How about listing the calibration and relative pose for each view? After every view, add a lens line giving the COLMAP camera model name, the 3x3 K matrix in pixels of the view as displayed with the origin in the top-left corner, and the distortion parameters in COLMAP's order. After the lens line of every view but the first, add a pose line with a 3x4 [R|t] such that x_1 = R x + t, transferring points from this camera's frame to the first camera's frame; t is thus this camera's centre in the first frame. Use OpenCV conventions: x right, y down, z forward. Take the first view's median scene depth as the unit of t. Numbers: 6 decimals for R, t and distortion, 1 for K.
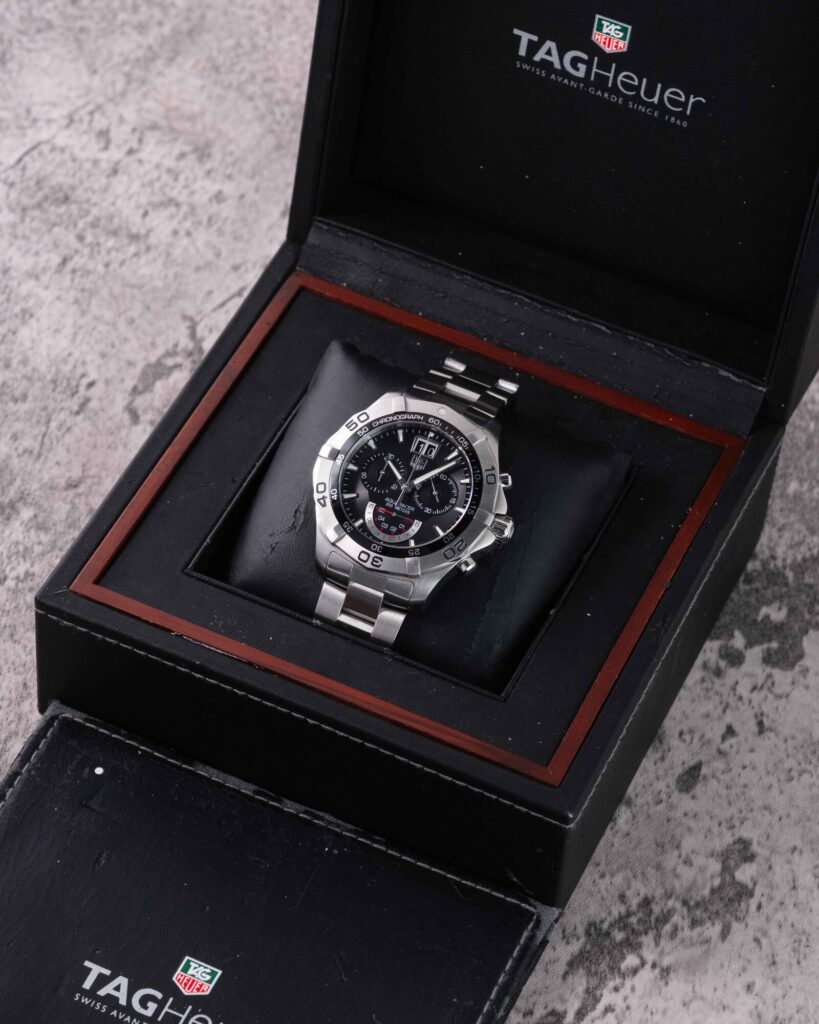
lens RADIAL K [[3966.4, 0, 409.5], [0, 3966.4, 512.0], [0, 0, 1]] dist [-0.010110, 5.195418]
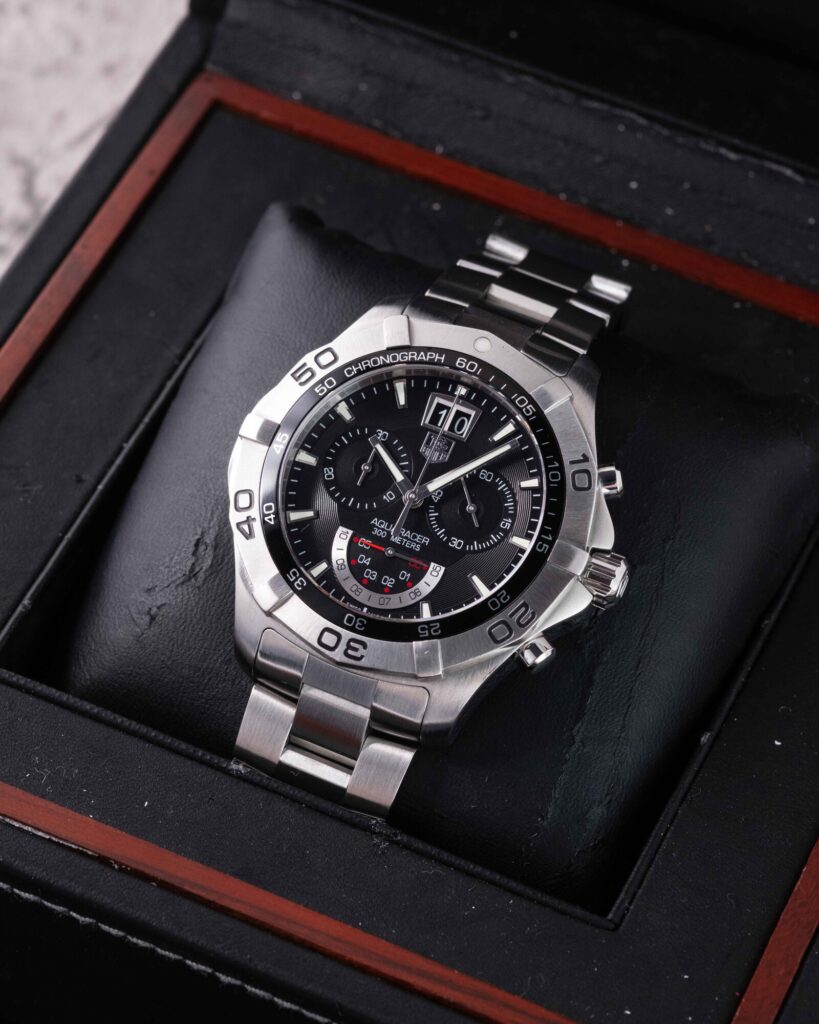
lens RADIAL K [[3966.4, 0, 409.5], [0, 3966.4, 512.0], [0, 0, 1]] dist [-0.010110, 5.195418]
pose [[0.999854, -0.012156, -0.012011, 0.004751], [0.012657, 0.999012, 0.042591, -0.025653], [0.011481, -0.042737, 0.999020, 0.495778]]
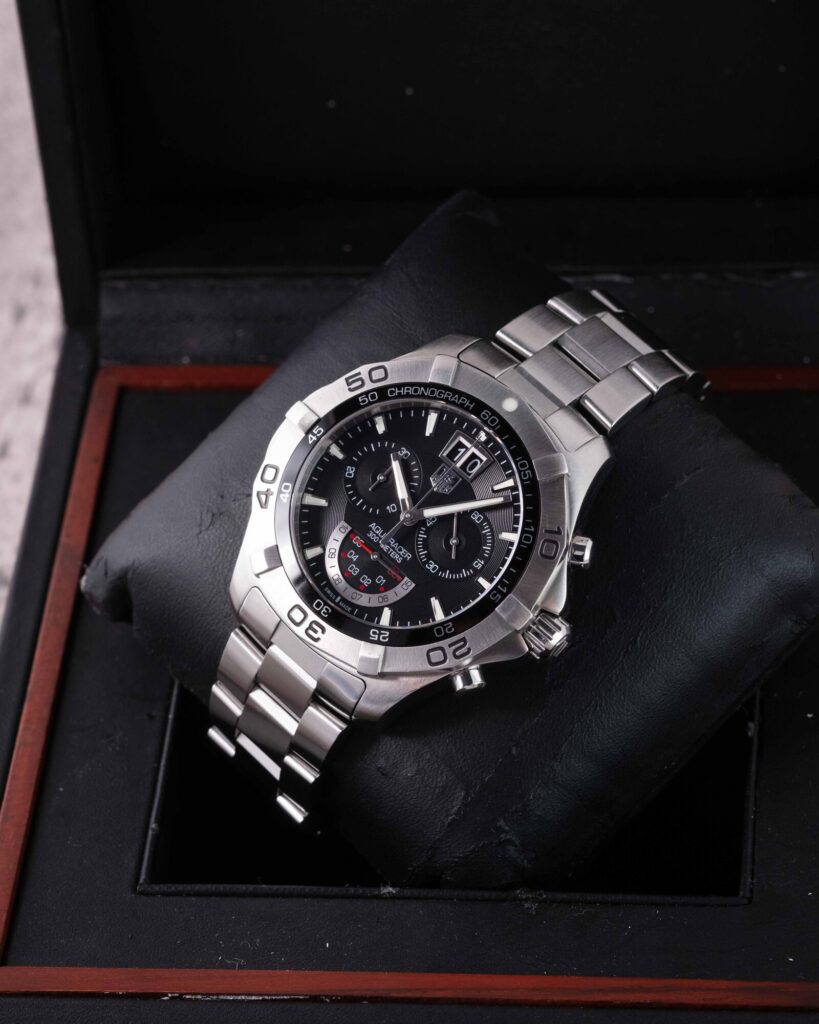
lens RADIAL K [[3966.4, 0, 409.5], [0, 3966.4, 512.0], [0, 0, 1]] dist [-0.010110, 5.195418]
pose [[0.940848, 0.291178, -0.173266, 0.097450], [-0.262828, 0.949899, 0.169157, -0.102835], [0.213840, -0.113612, 0.970240, 0.444620]]
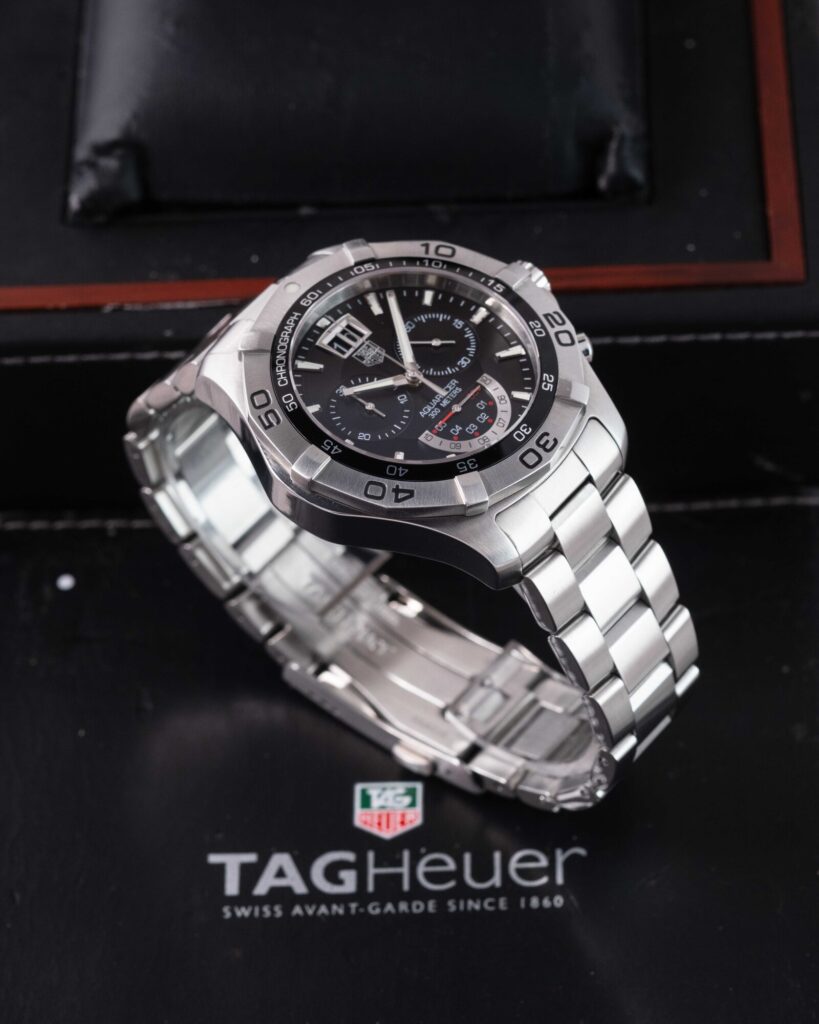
lens RADIAL K [[3966.4, 0, 409.5], [0, 3966.4, 512.0], [0, 0, 1]] dist [-0.010110, 5.195418]
pose [[0.235937, -0.713065, 0.660207, -0.367360], [0.890867, 0.430105, 0.146173, -0.077002], [-0.388188, 0.553669, 0.736723, 0.611397]]
